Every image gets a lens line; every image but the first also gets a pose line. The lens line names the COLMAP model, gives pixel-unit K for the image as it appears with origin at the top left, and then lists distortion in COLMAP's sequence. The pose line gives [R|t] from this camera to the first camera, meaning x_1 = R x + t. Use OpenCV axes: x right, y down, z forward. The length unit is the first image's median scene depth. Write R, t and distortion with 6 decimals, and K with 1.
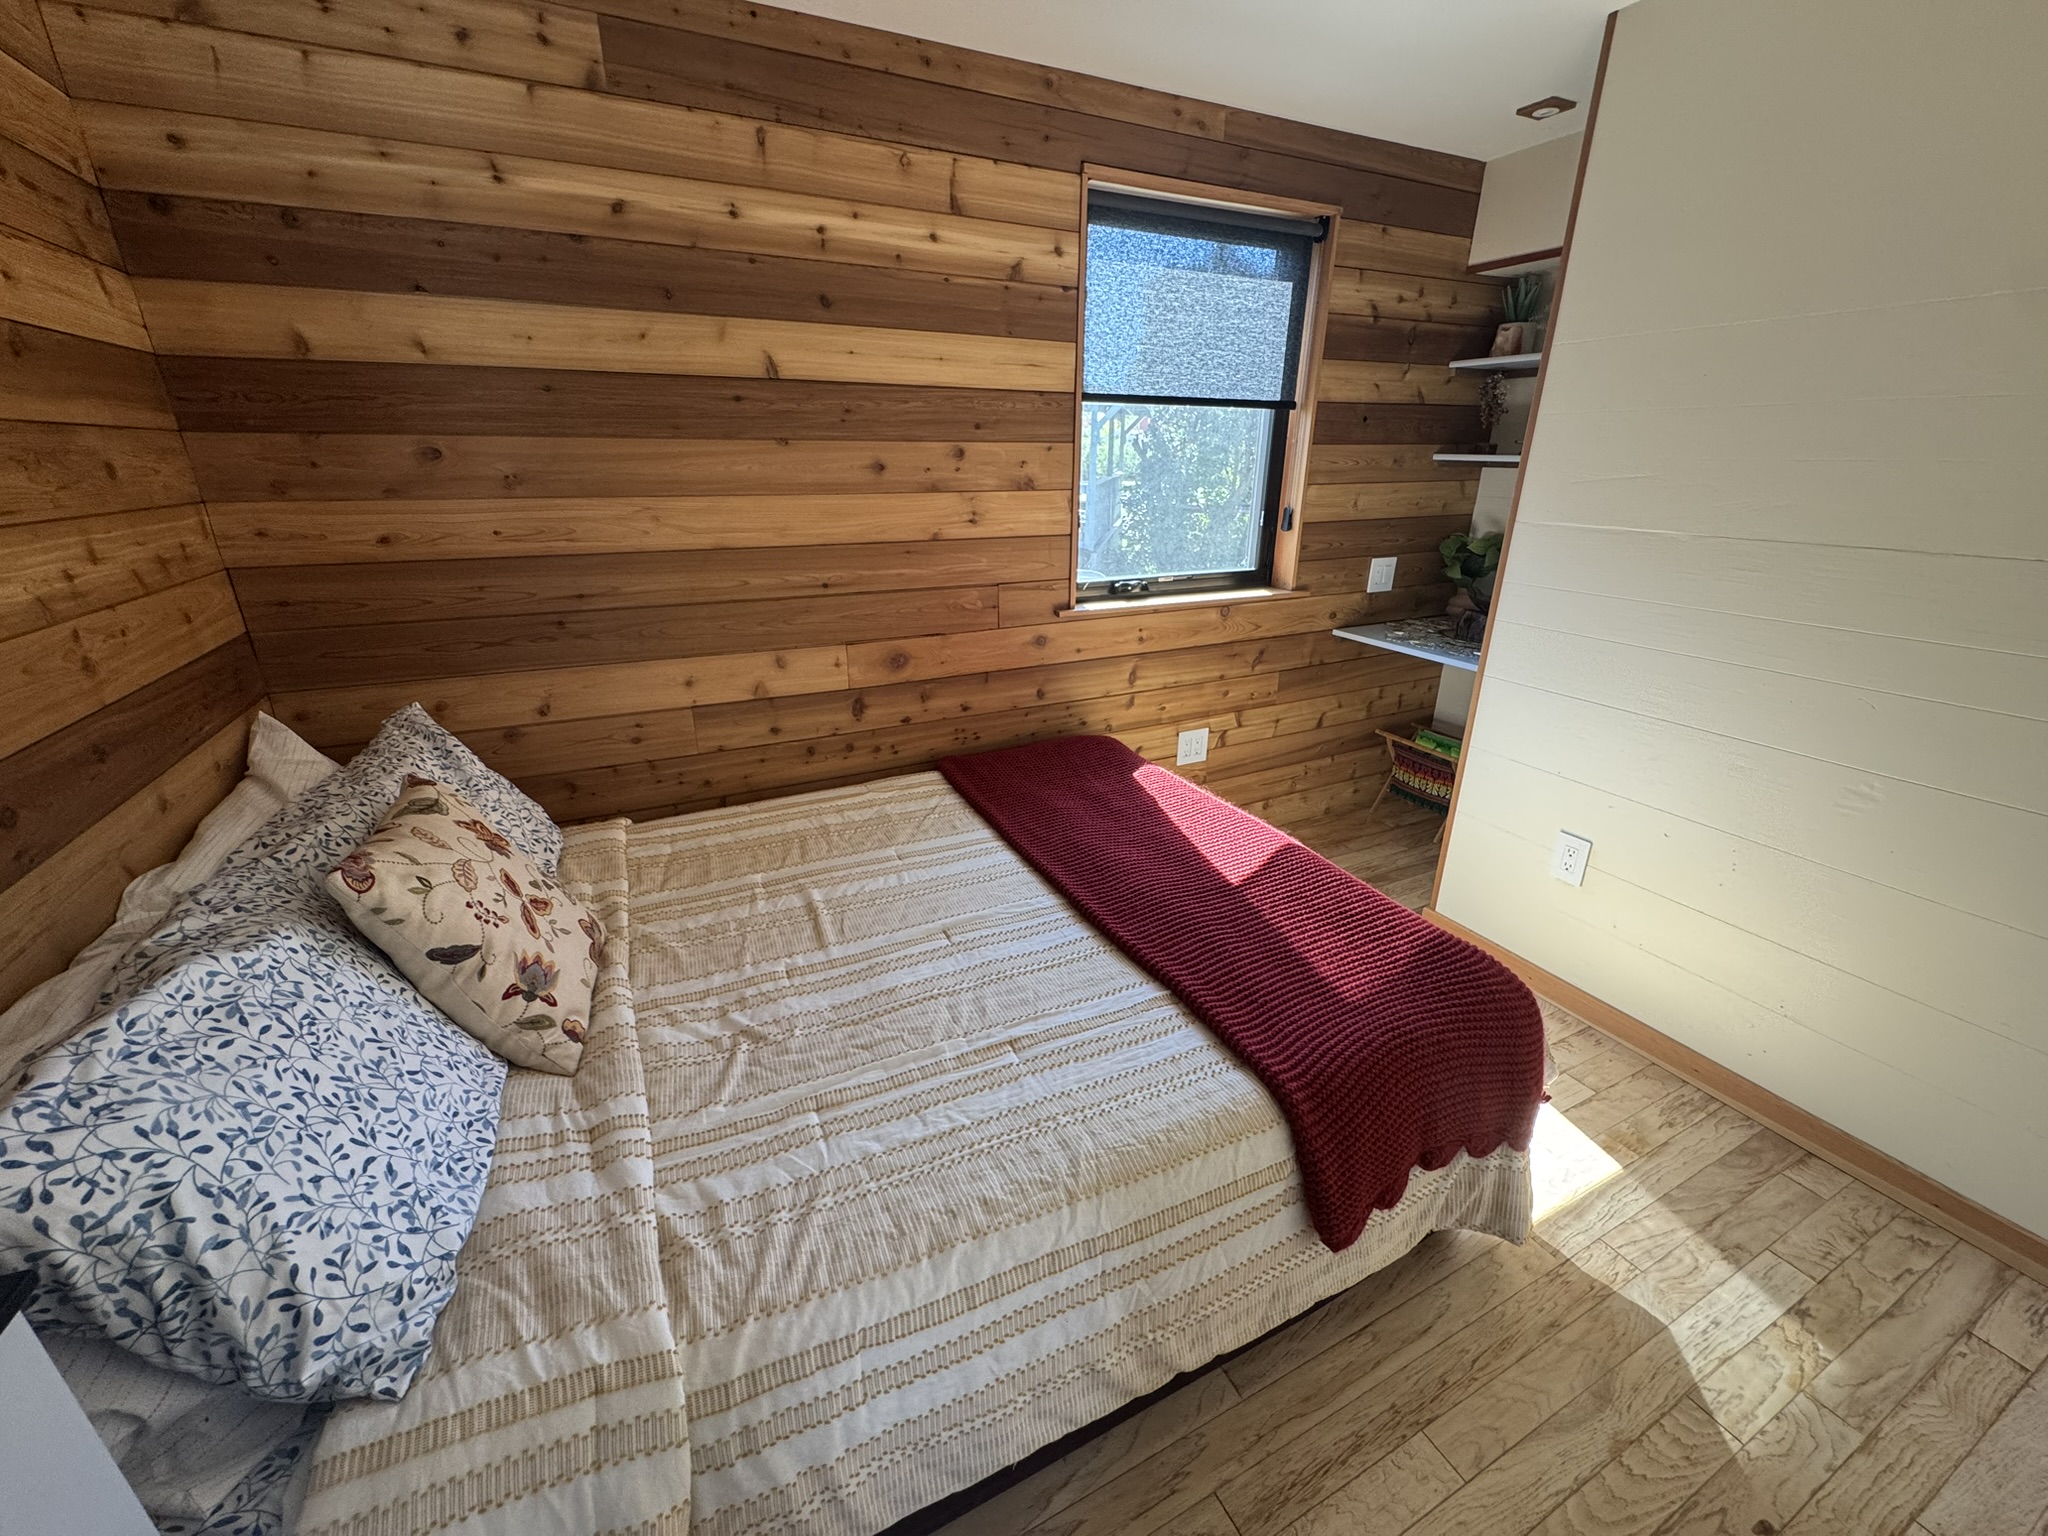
lens RADIAL K [[819.3, 0, 1021.1], [0, 819.3, 767.1], [0, 0, 1]] dist [-0.003048, 0.000333]
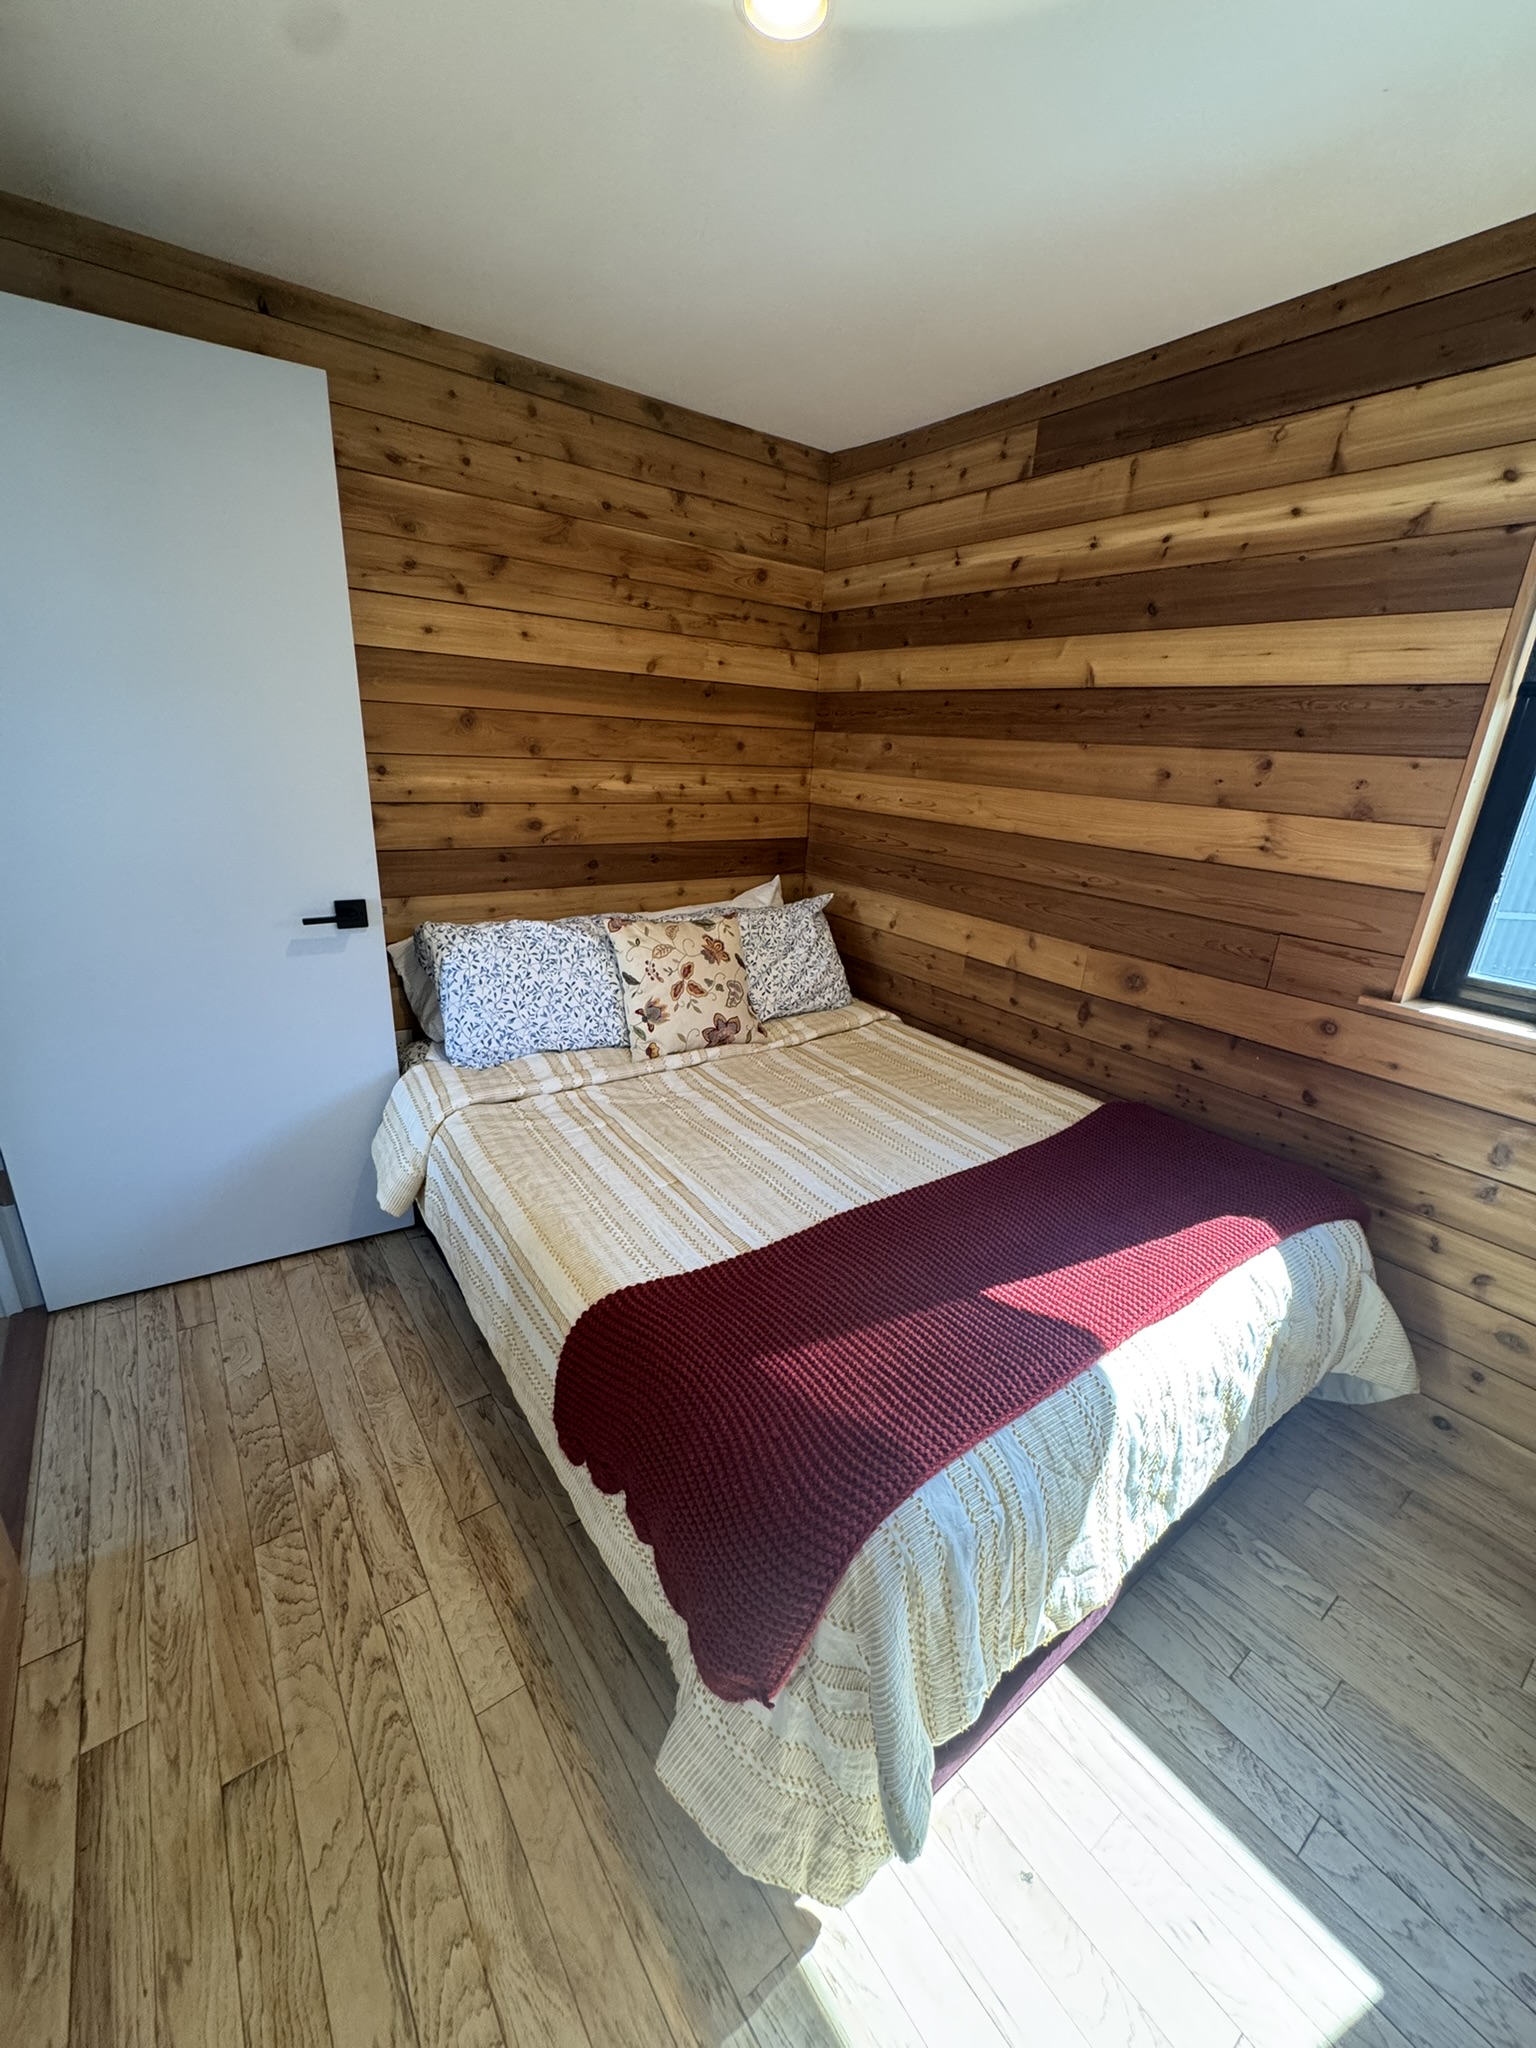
lens RADIAL K [[819.3, 0, 764.5], [0, 819.3, 1016.7], [0, 0, 1]] dist [-0.003048, 0.000333]
pose [[0.177514, 0.325781, -0.928631, 0.673982], [-0.388726, 0.890095, 0.237954, -0.159329], [0.904091, 0.318743, 0.284644, 0.394567]]
